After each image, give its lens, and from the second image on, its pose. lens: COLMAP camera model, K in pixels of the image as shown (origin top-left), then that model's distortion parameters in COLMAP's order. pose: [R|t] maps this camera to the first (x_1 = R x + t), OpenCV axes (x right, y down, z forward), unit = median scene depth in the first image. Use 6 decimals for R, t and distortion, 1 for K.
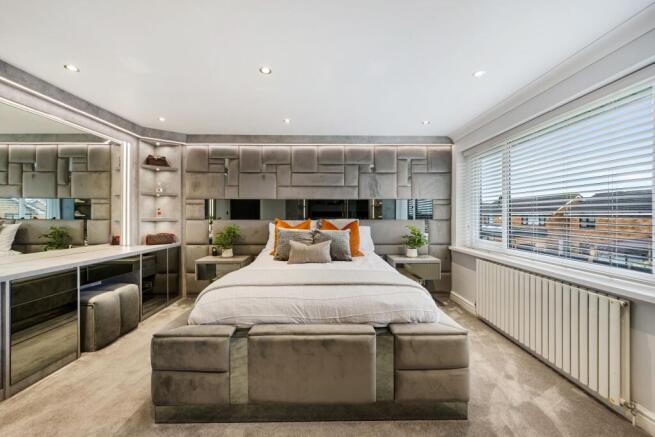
lens RADIAL K [[259.0, 0, 327.5], [0, 259.0, 218.5], [0, 0, 1]] dist [-0.000744, -0.000162]
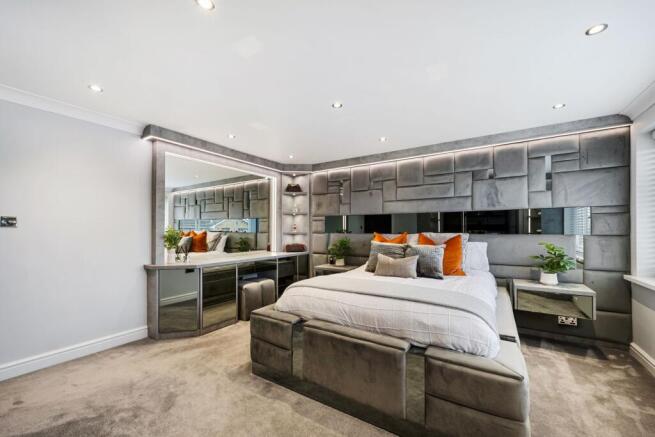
lens RADIAL K [[260.4, 0, 328.2], [0, 260.4, 230.3], [0, 0, 1]] dist [0.001378, 0.000160]
pose [[0.834811, 0.000058, -0.550536, 0.216114], [-0.004290, 0.999970, -0.006400, -0.001653], [0.550519, 0.007705, 0.834787, 0.002680]]
